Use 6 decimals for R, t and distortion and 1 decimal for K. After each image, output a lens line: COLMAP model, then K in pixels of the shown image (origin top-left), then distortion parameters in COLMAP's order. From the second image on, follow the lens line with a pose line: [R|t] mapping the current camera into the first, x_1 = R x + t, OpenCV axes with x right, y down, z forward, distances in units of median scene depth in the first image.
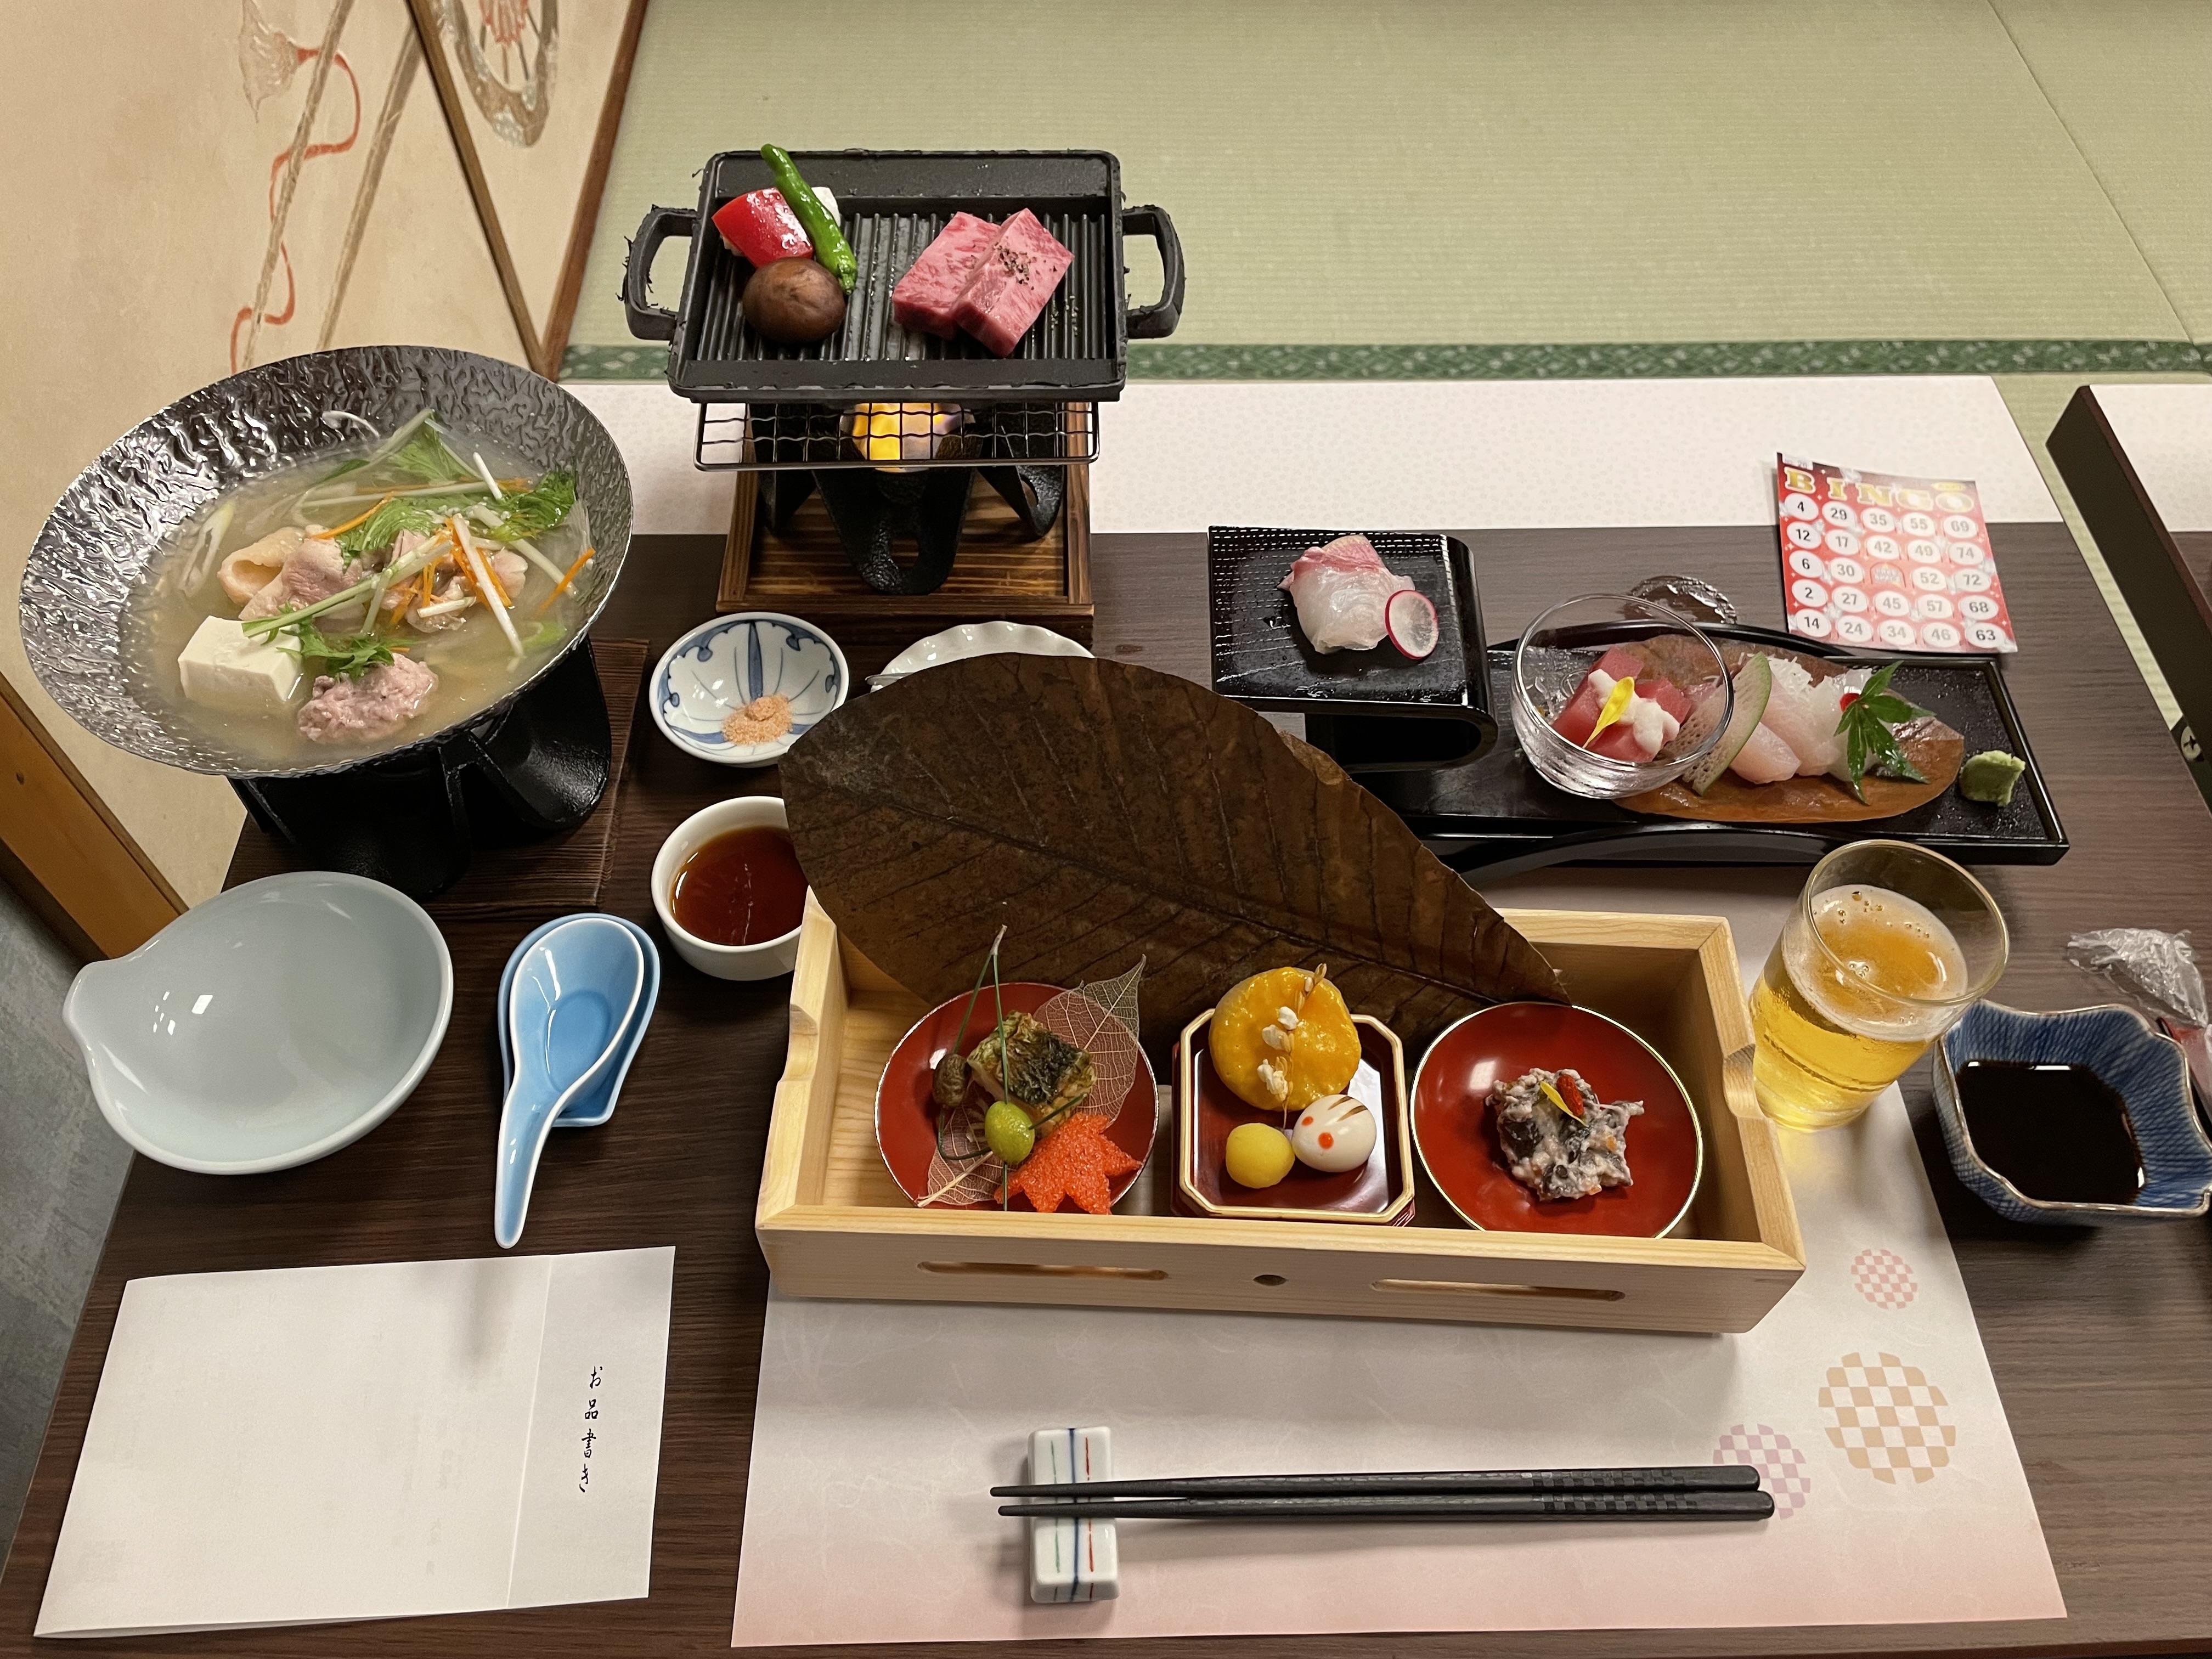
lens RADIAL K [[1697.0, 0, 1106.0], [0, 1697.0, 829.5], [0, 0, 1]] dist [0.107609, -0.089540]
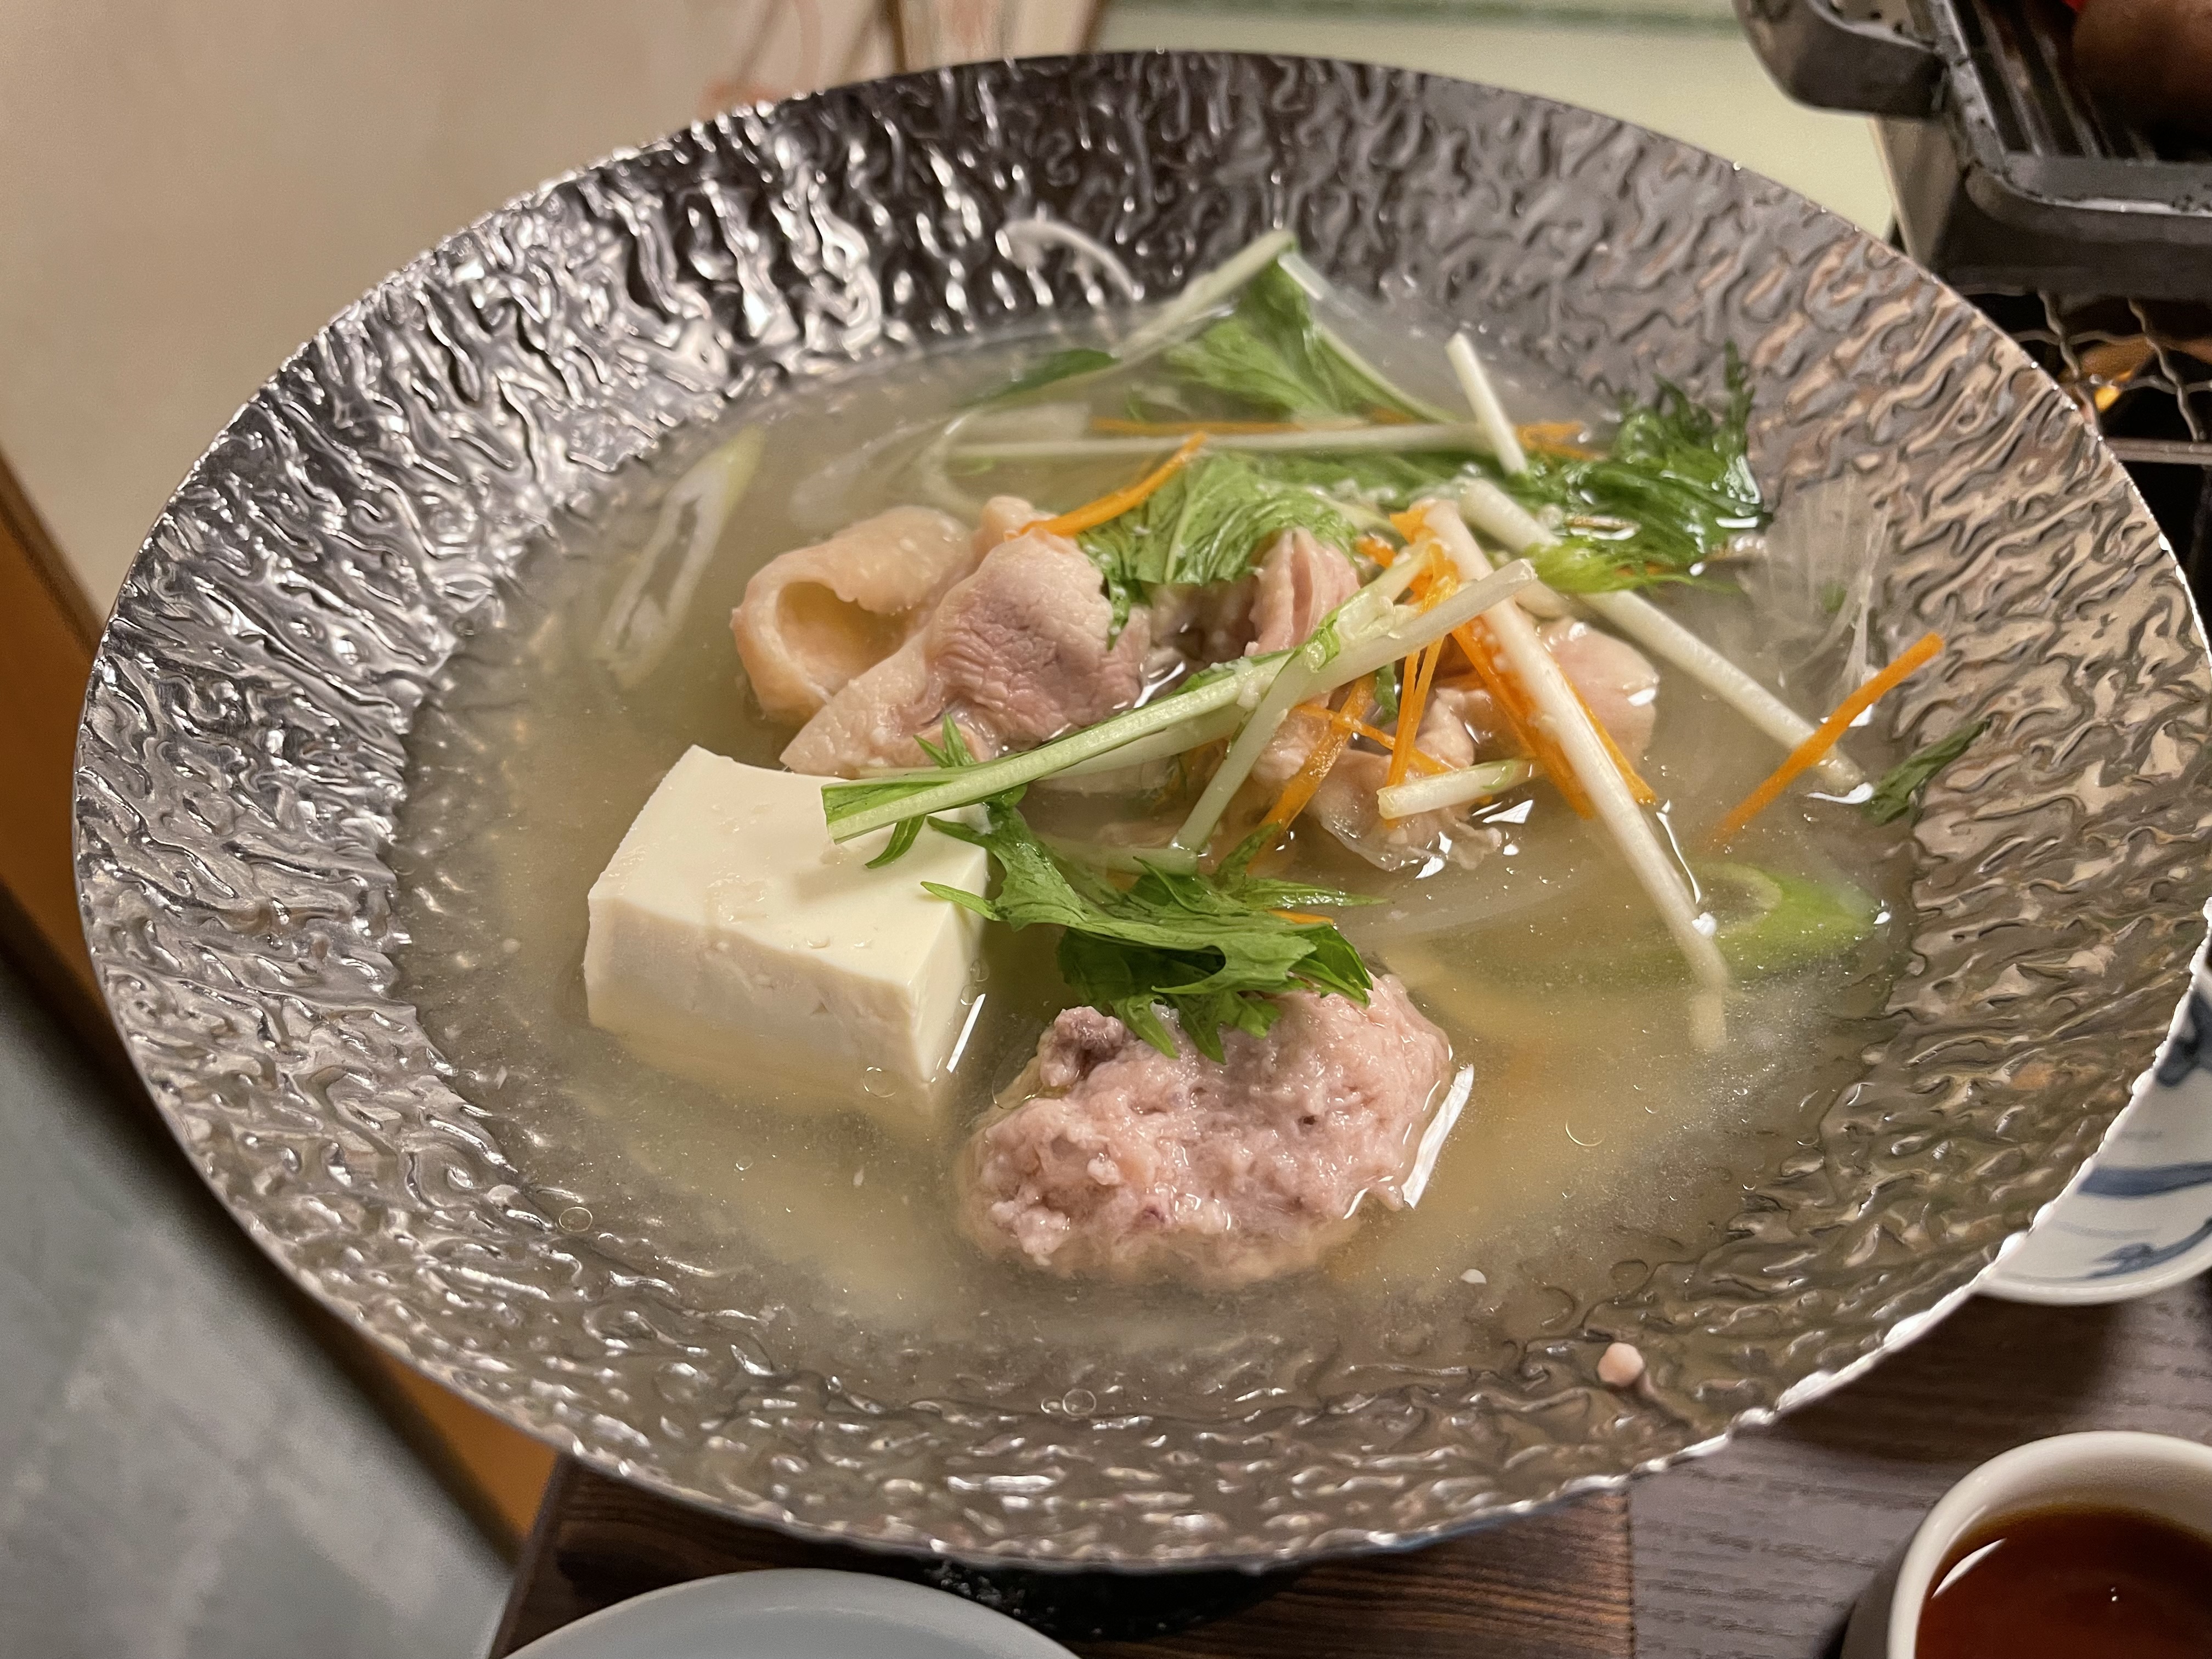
lens RADIAL K [[1697.0, 0, 1106.0], [0, 1697.0, 829.5], [0, 0, 1]] dist [0.107609, -0.089540]
pose [[0.987900, 0.104921, -0.114217, -0.401514], [-0.115367, 0.989324, -0.089042, -0.088592], [0.103655, 0.101142, 0.989457, 0.699597]]
